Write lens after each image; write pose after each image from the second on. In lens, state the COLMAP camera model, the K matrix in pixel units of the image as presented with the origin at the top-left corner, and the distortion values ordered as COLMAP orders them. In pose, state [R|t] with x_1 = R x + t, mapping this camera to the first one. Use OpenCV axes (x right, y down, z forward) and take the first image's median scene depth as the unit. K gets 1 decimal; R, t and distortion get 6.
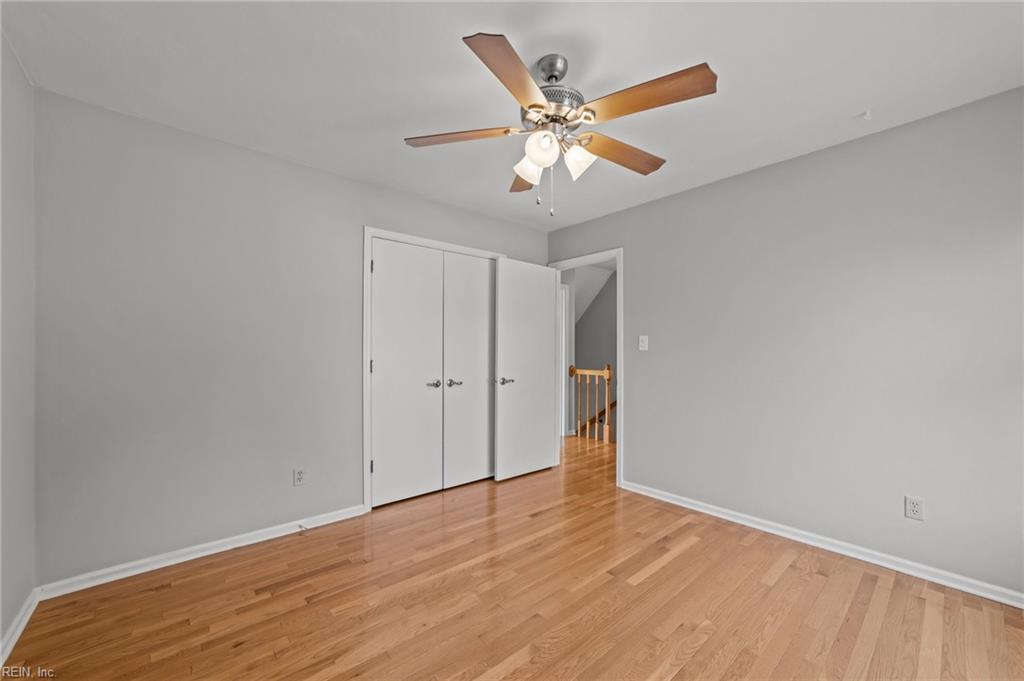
lens RADIAL K [[389.5, 0, 511.9], [0, 389.5, 345.9], [0, 0, 1]] dist [-0.016310, 0.007403]
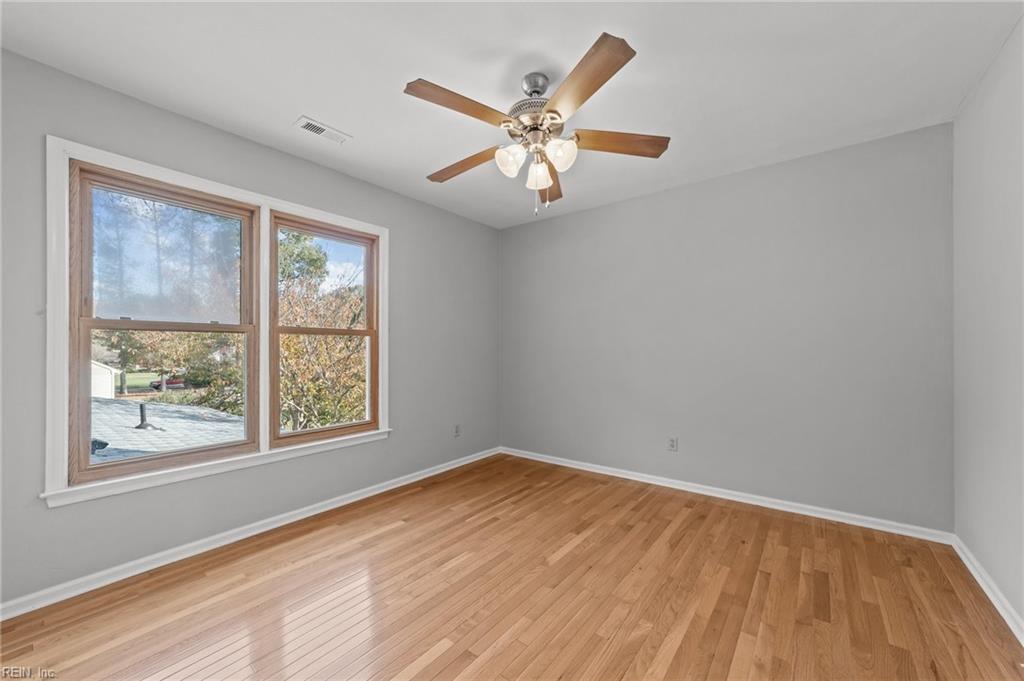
lens RADIAL K [[389.5, 0, 511.9], [0, 389.5, 345.9], [0, 0, 1]] dist [-0.016310, 0.007403]
pose [[-0.981398, -0.000159, -0.191984, 0.357473], [0.003888, 0.999778, -0.020703, 0.055004], [0.191944, -0.021064, -0.981180, 1.926734]]
